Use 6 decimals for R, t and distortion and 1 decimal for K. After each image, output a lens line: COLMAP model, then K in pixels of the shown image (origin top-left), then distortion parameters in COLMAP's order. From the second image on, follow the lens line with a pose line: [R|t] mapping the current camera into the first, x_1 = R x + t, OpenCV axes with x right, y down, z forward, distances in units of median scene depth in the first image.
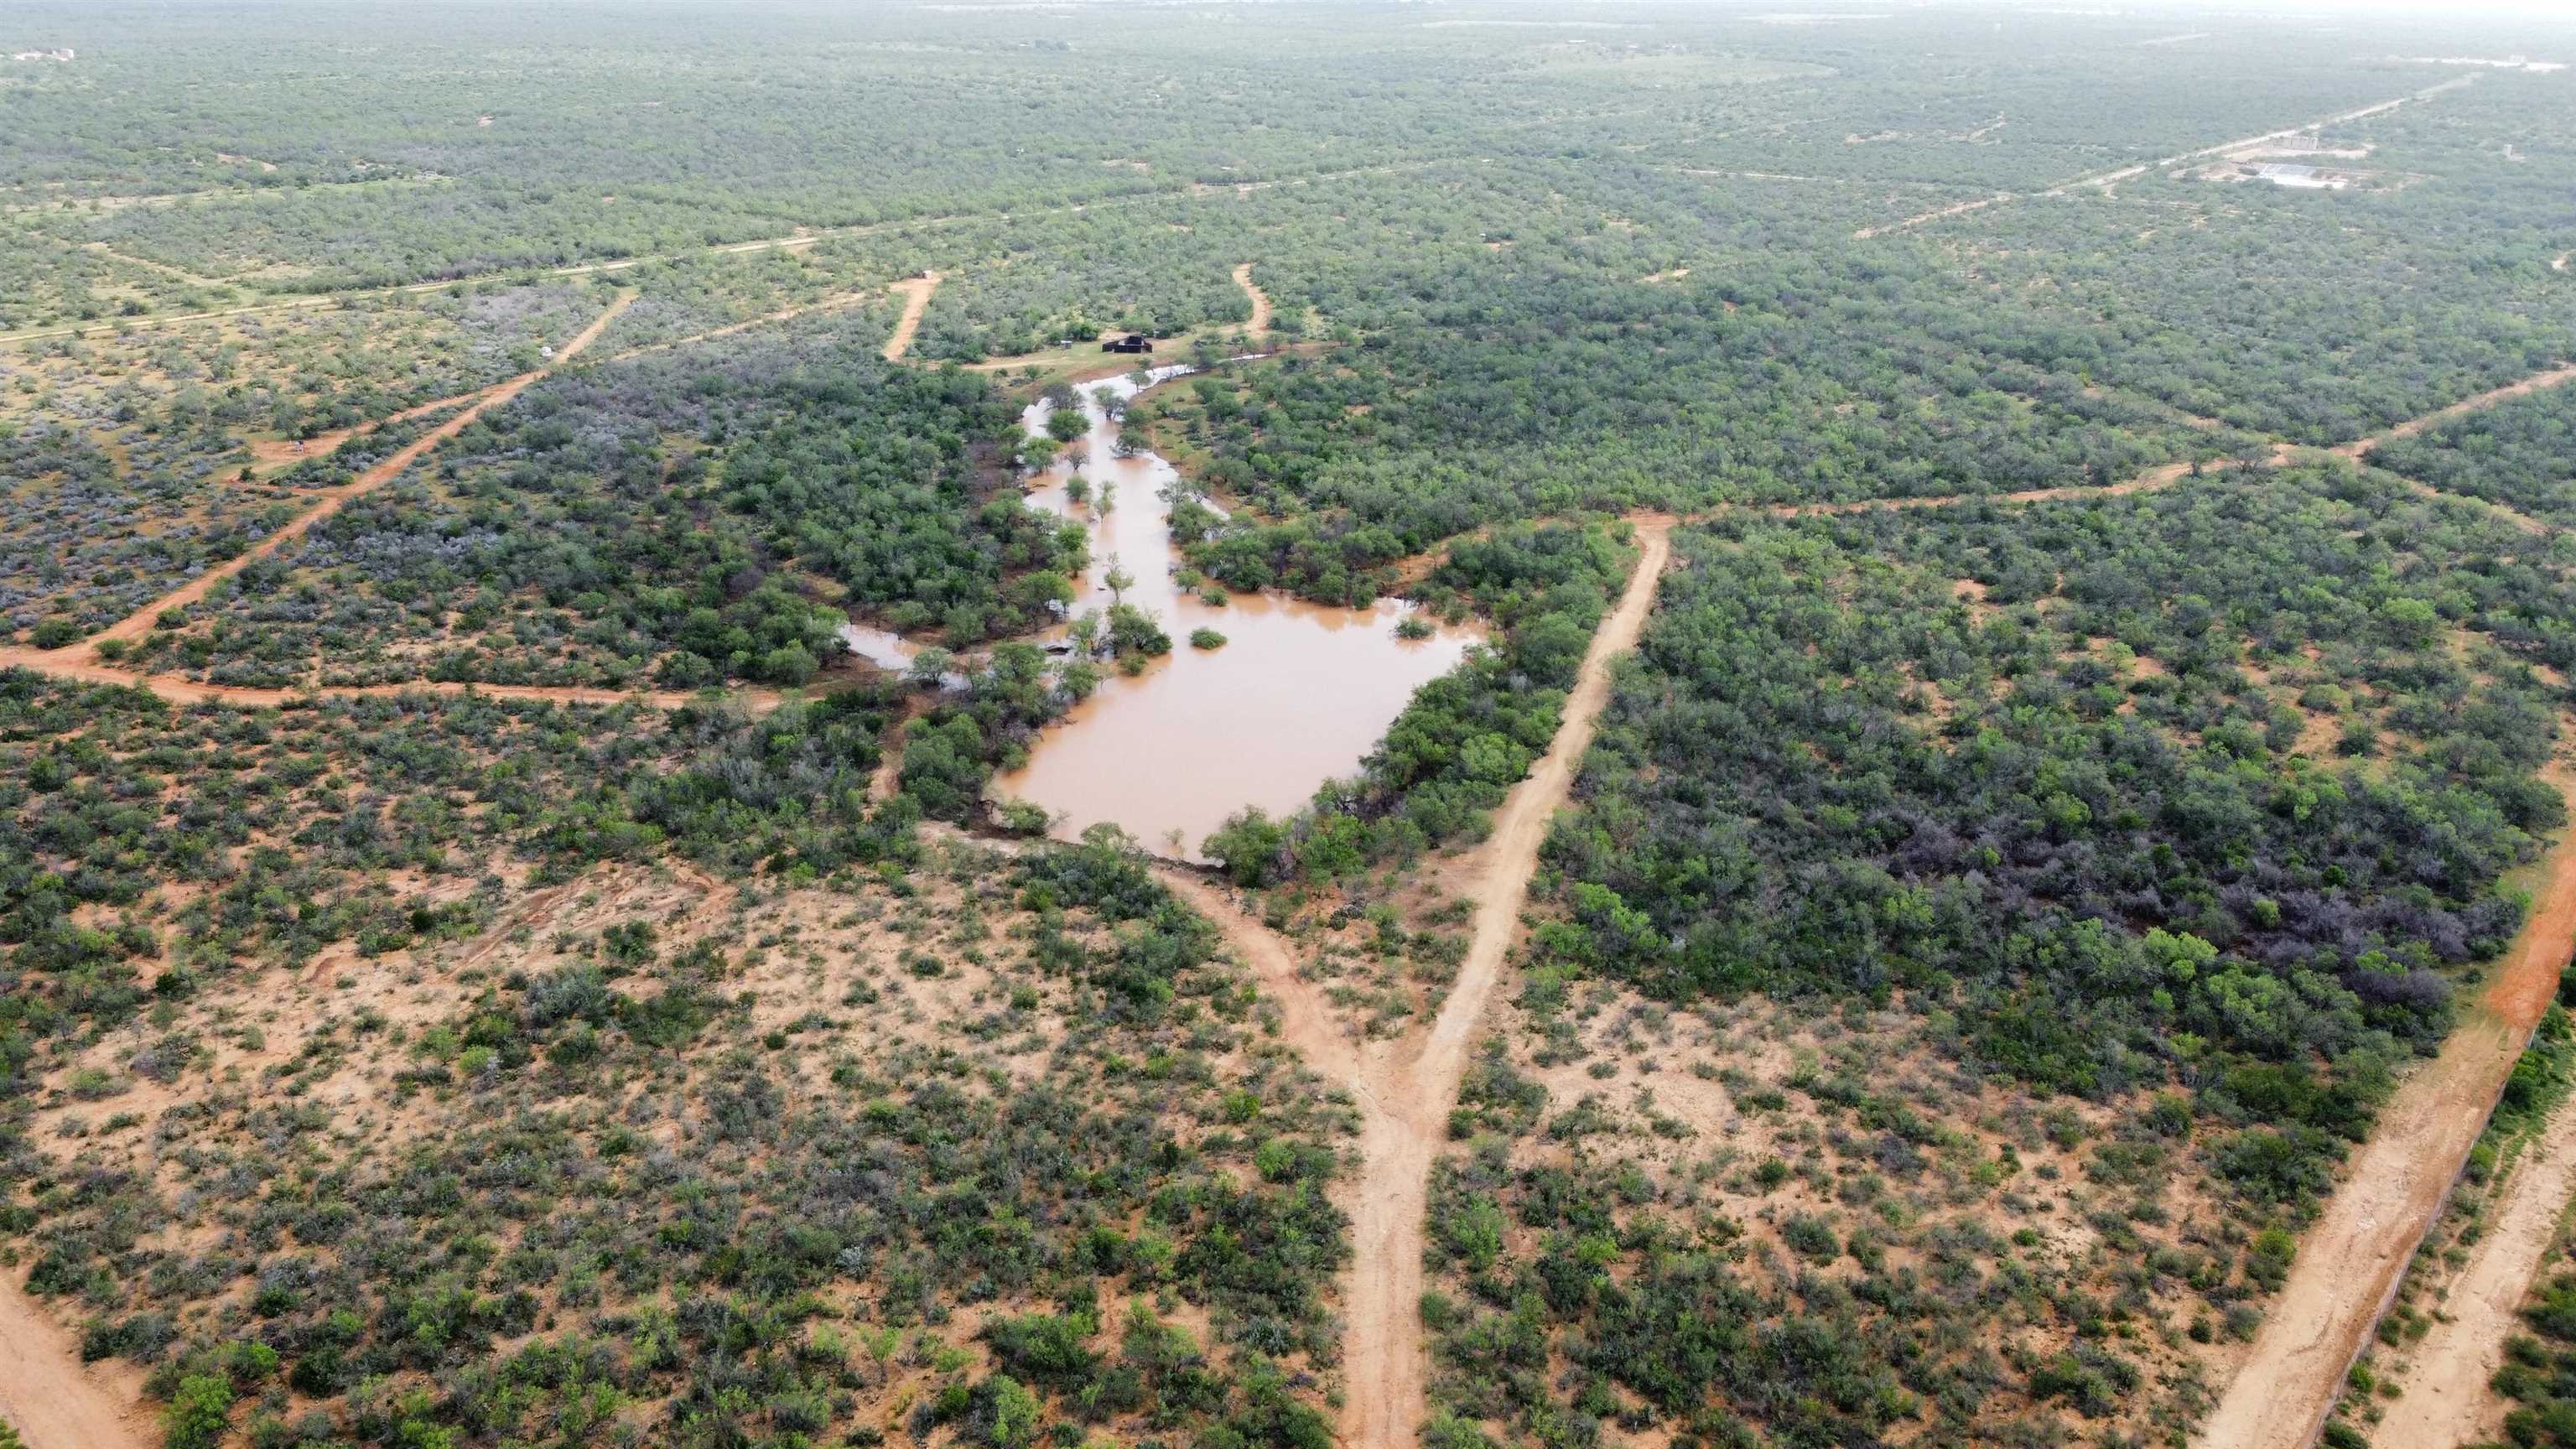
lens RADIAL K [[1814.9, 0, 1277.5], [0, 1814.9, 724.0], [0, 0, 1]] dist [0.001002, -0.006695]
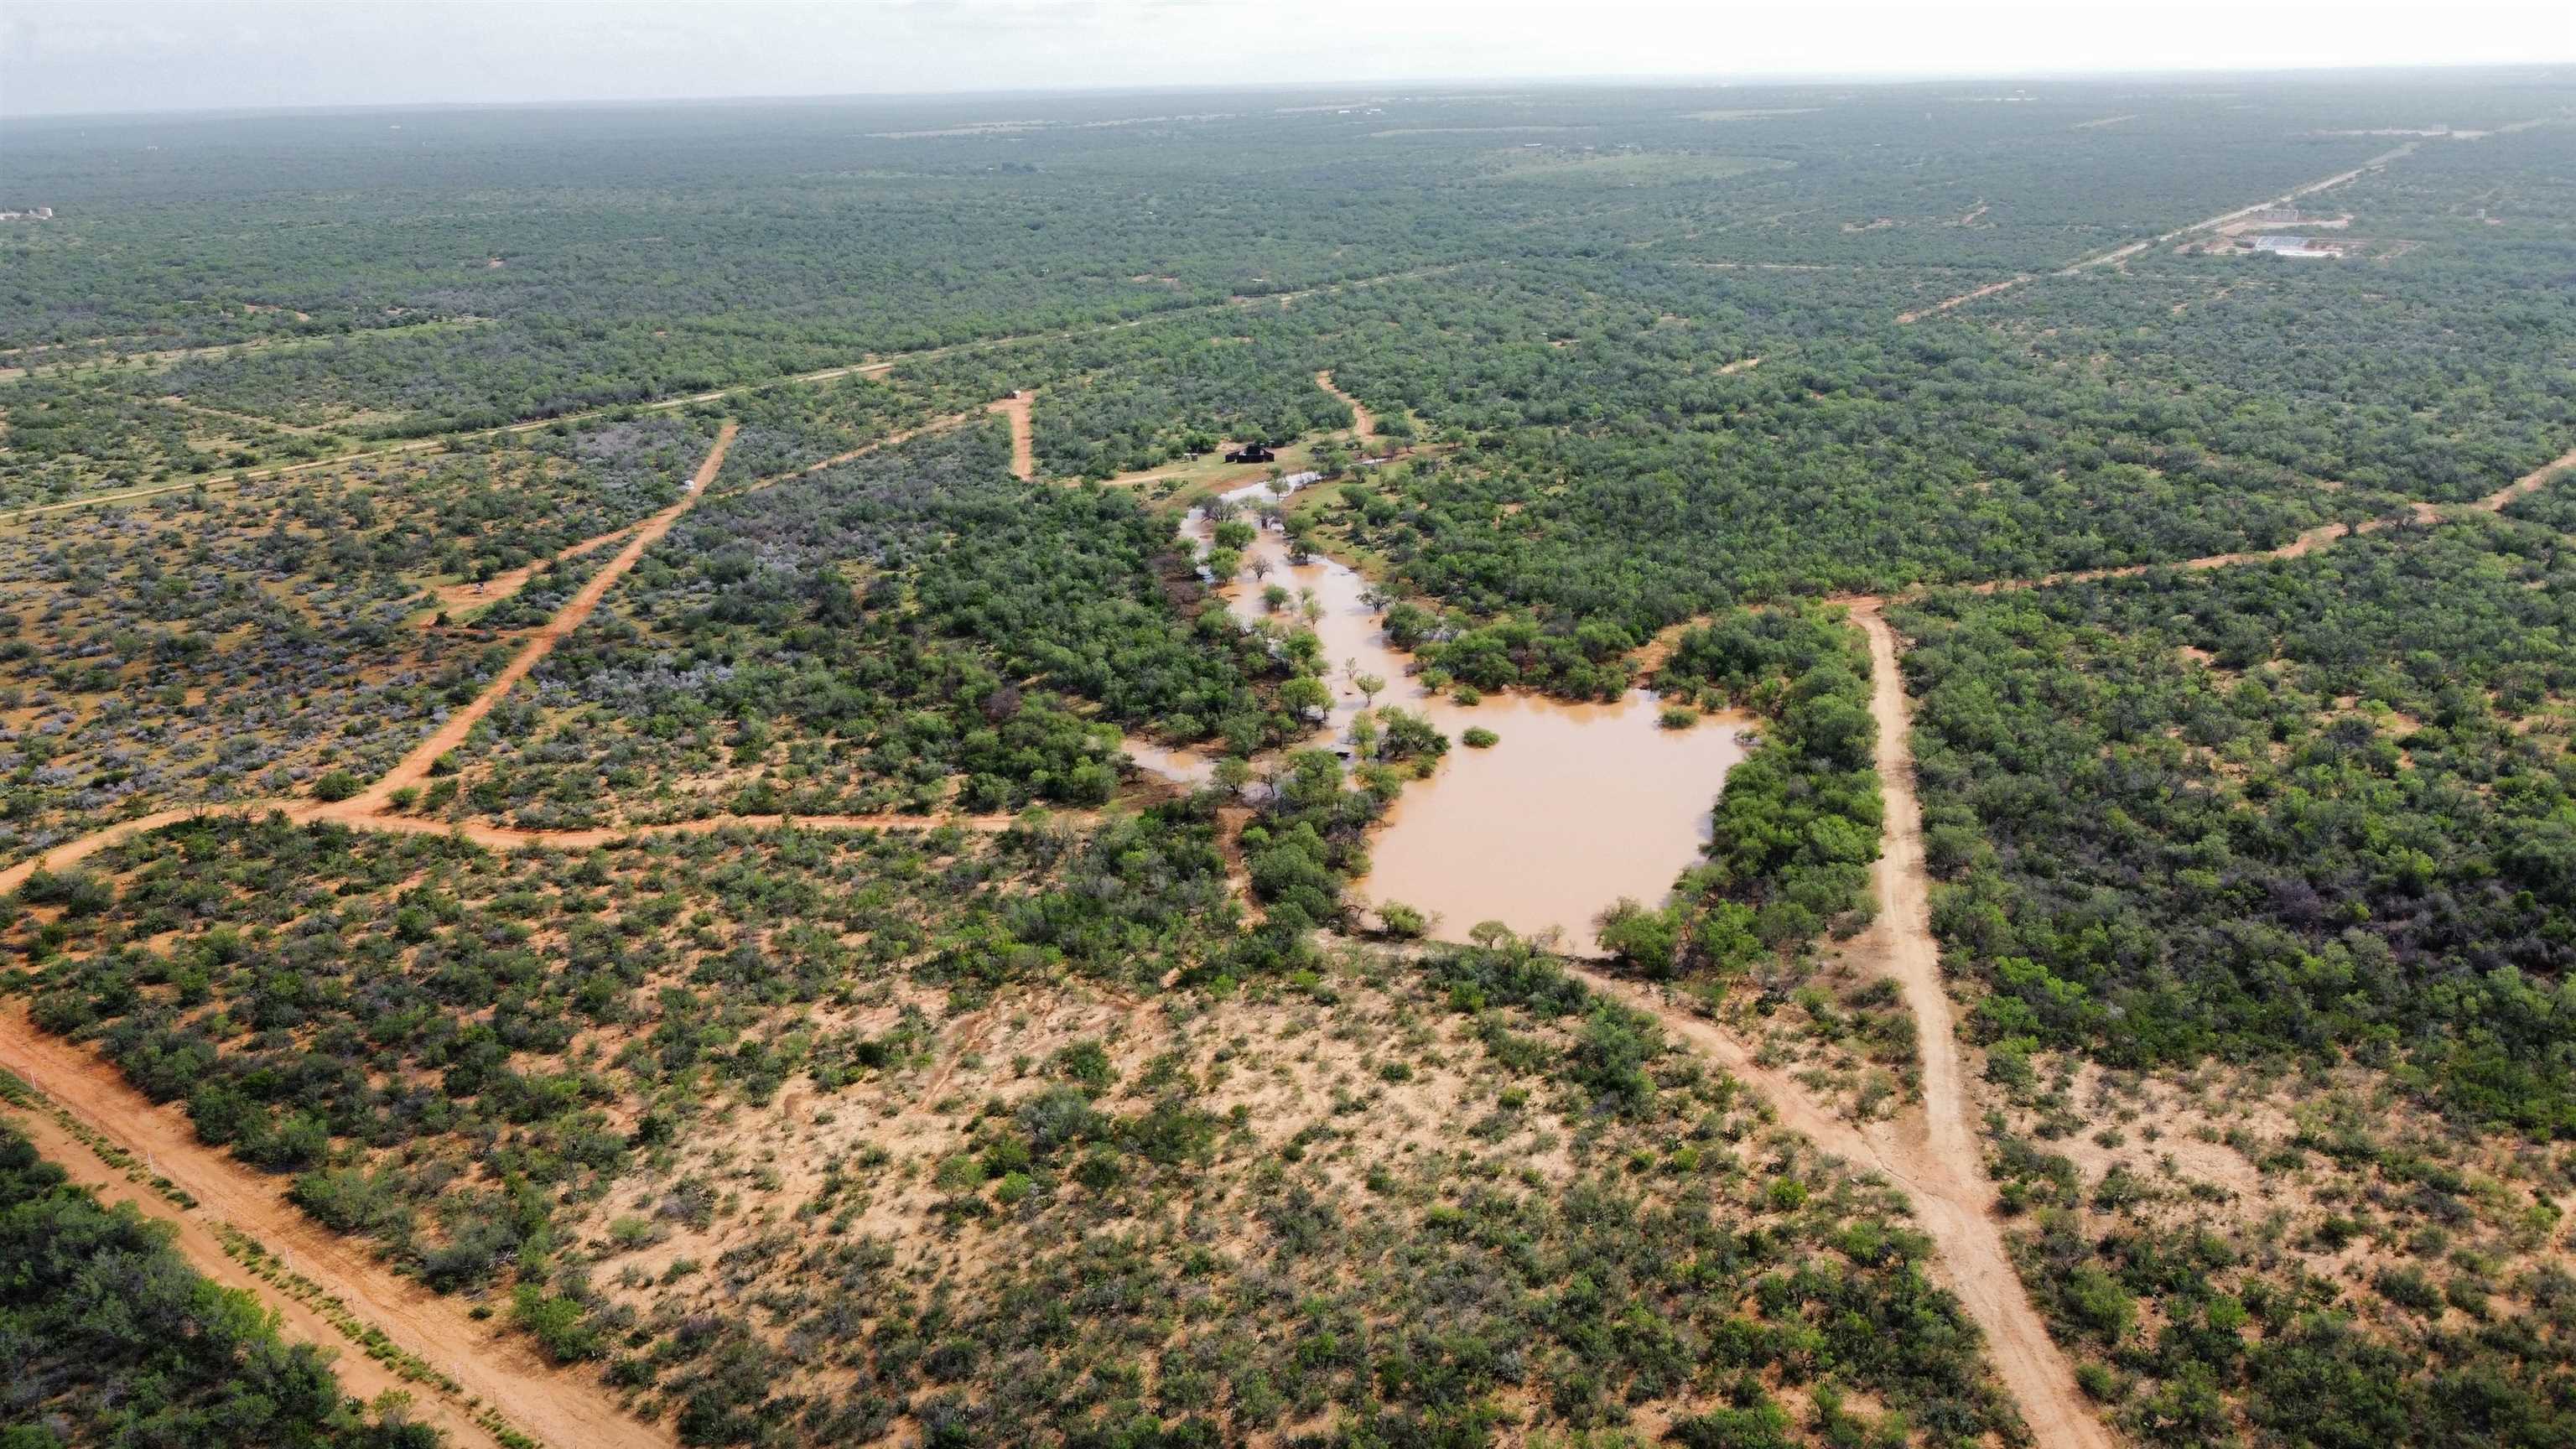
lens RADIAL K [[1814.9, 0, 1305.6], [0, 1814.9, 738.5], [0, 0, 1]] dist [0.001002, -0.006695]
pose [[0.998516, -0.046120, 0.028966, -0.158128], [0.047467, 0.997736, -0.047649, -0.002750], [-0.026703, 0.048953, 0.998444, -0.004149]]
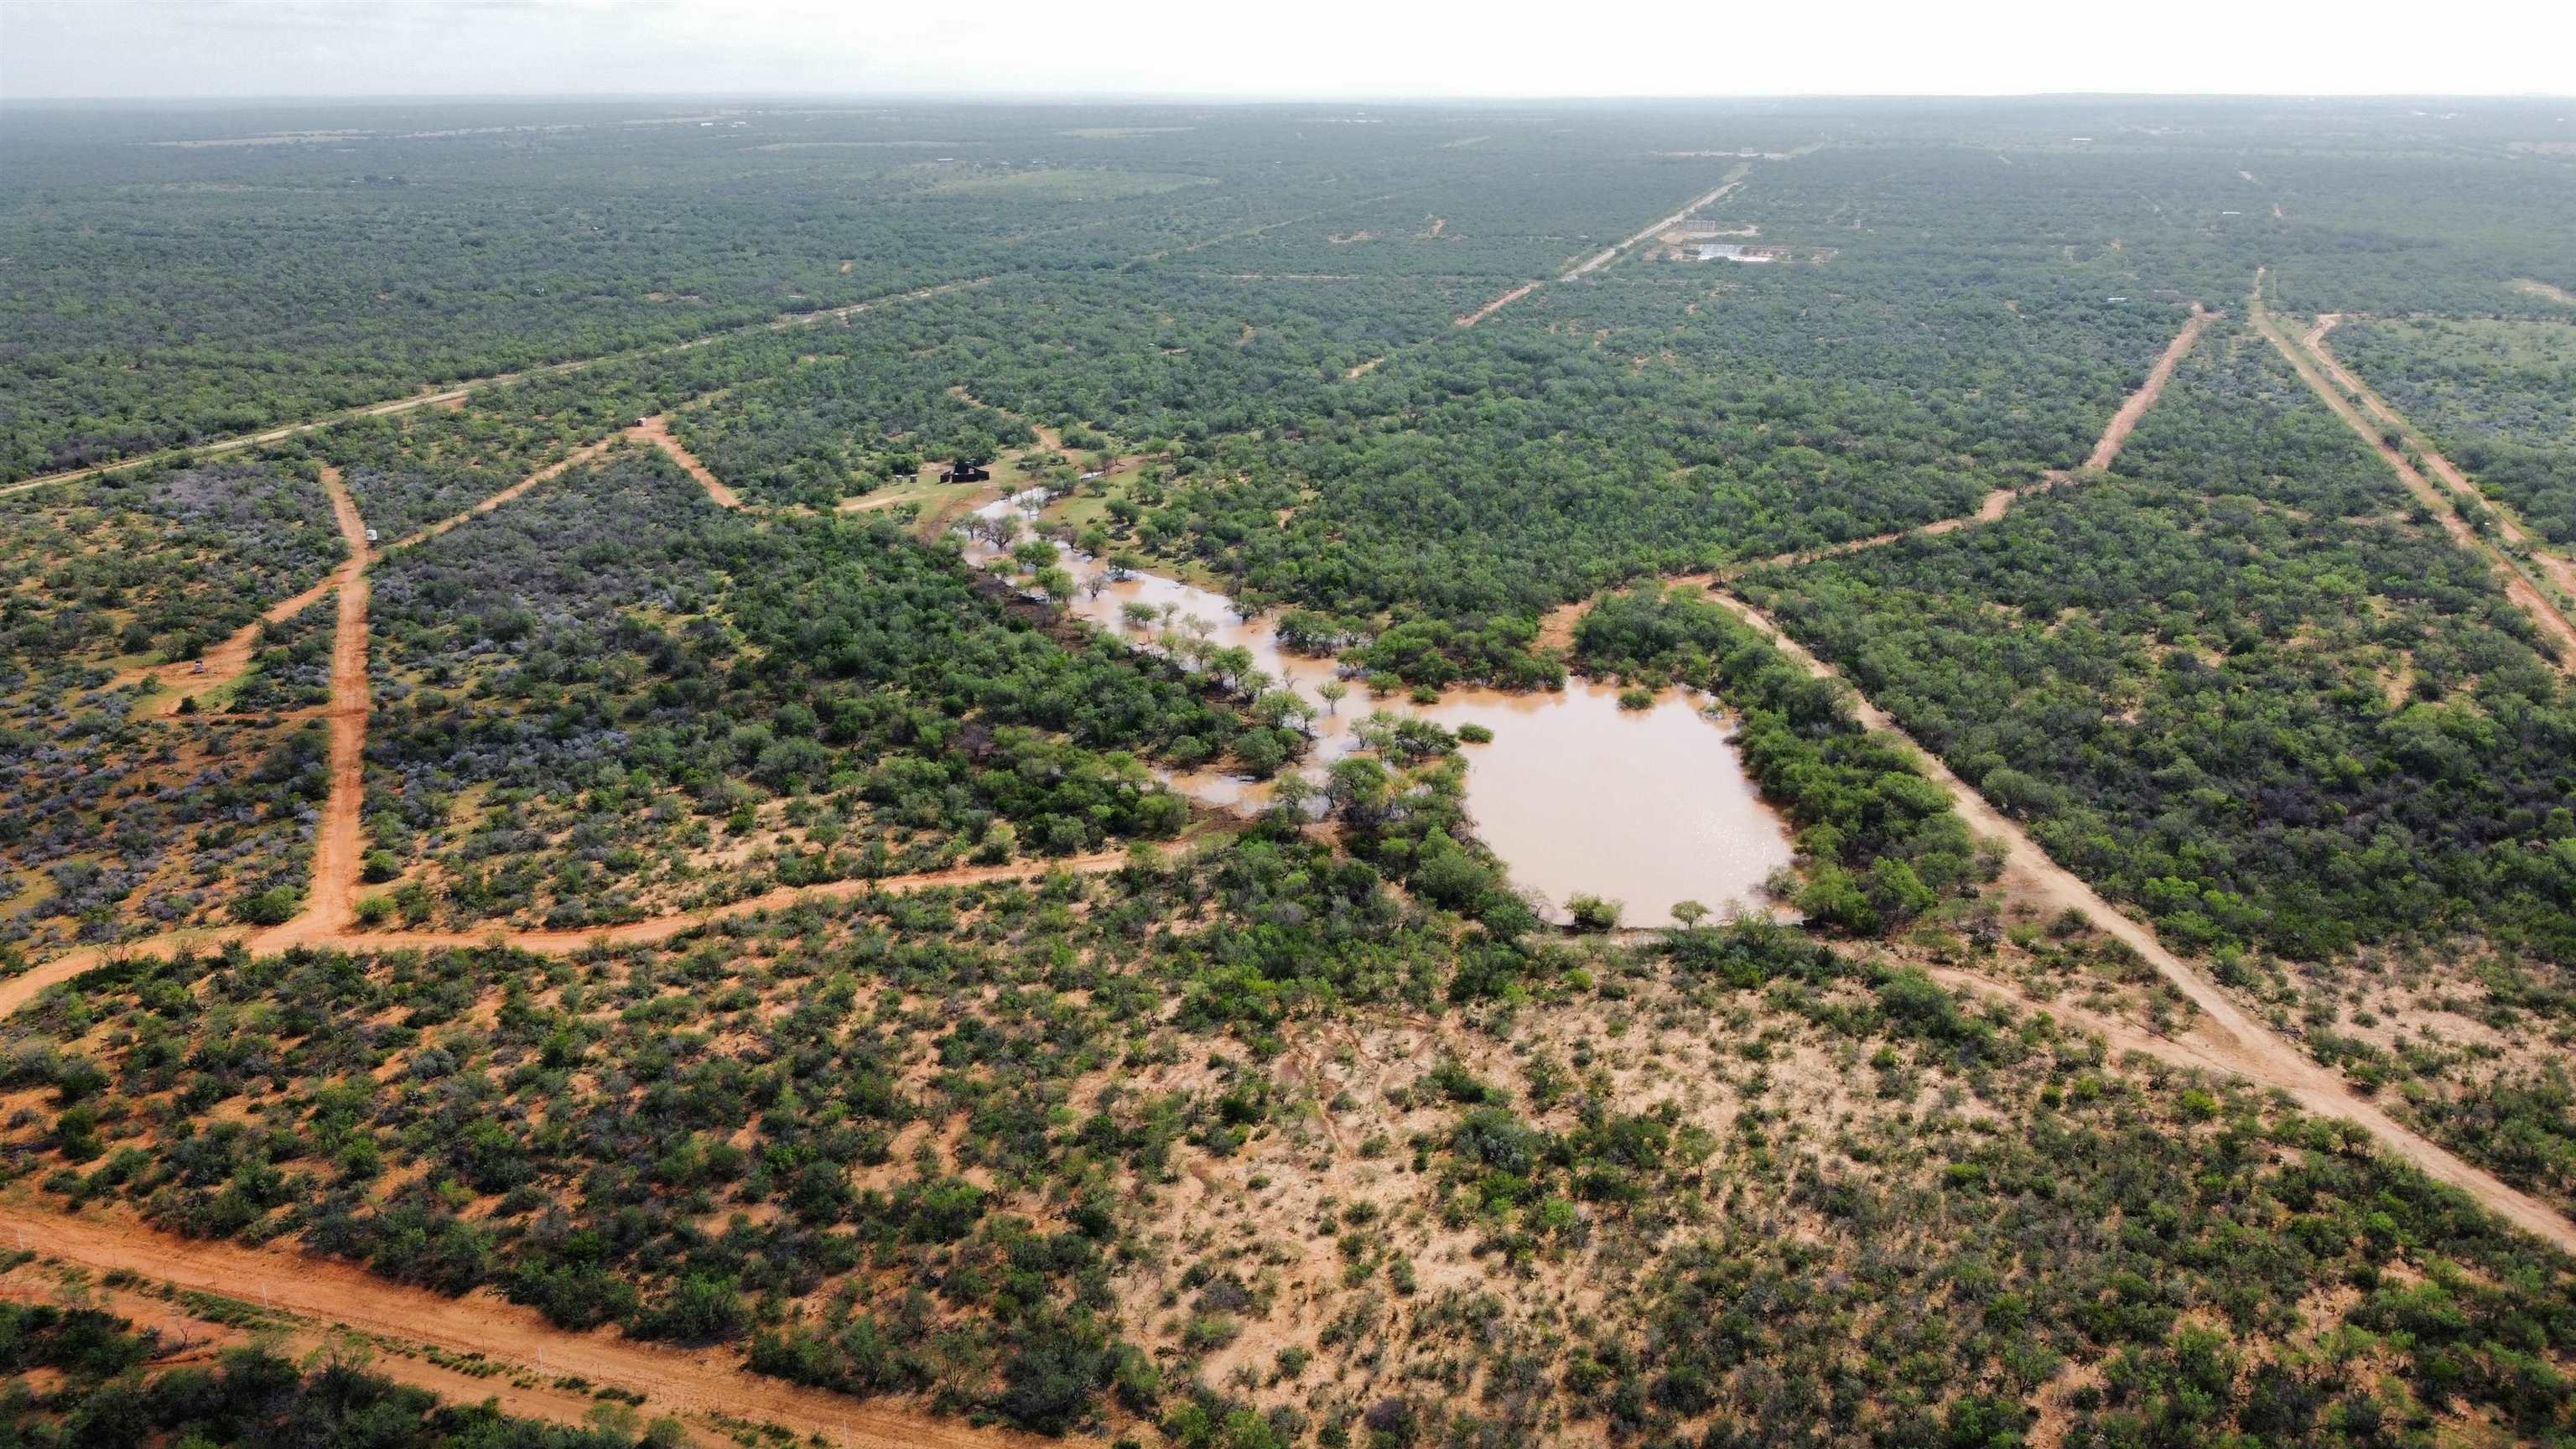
lens RADIAL K [[1814.9, 0, 1288.5], [0, 1814.9, 706.2], [0, 0, 1]] dist [0.001002, -0.006695]
pose [[0.937932, -0.126182, 0.323051, -0.449616], [0.147397, 0.988187, -0.041965, -0.032955], [-0.313939, 0.086977, 0.945451, 0.057424]]
